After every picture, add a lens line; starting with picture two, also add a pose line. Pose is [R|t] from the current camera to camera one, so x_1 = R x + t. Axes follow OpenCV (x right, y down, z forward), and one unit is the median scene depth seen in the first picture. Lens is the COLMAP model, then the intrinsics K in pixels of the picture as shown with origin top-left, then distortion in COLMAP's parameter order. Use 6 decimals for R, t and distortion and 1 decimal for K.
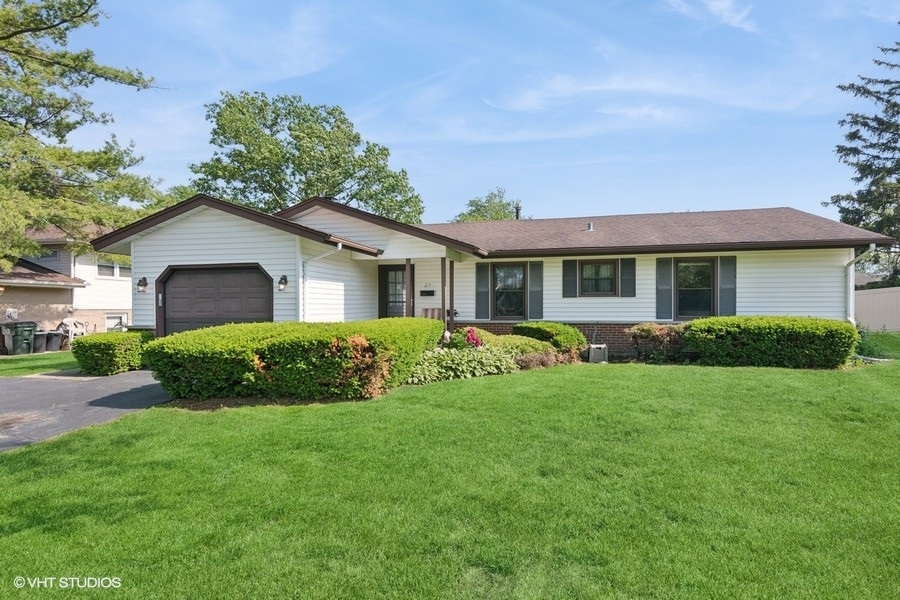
lens RADIAL K [[469.7, 0, 450.0], [0, 469.7, 300.0], [0, 0, 1]] dist [0.035561, 0.000423]
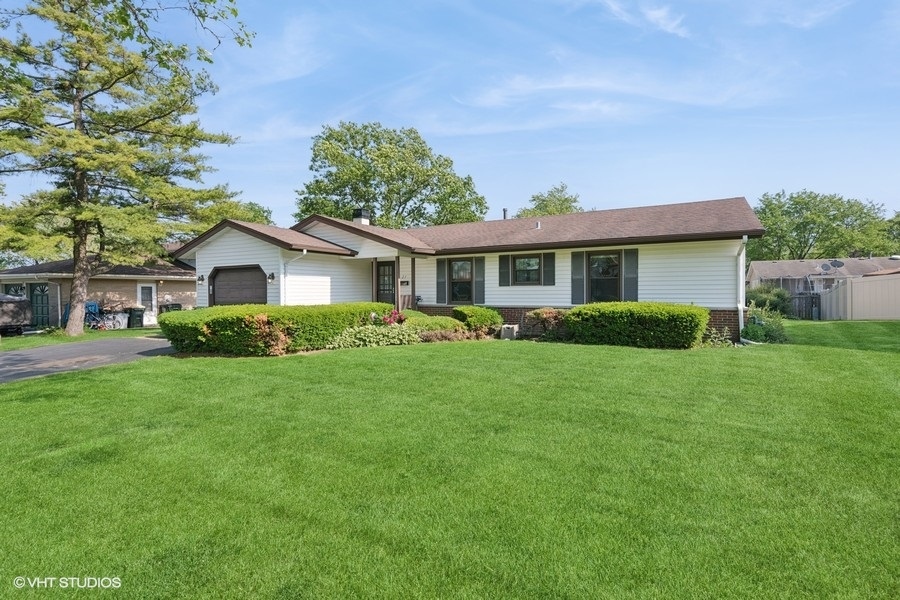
lens RADIAL K [[423.3, 0, 450.0], [0, 423.3, 300.0], [0, 0, 1]] dist [0.014275, -0.000138]
pose [[0.961711, 0.003314, -0.274047, 0.437403], [0.005914, 0.999443, 0.032840, -0.006673], [0.274003, -0.033204, 0.961155, -0.087530]]
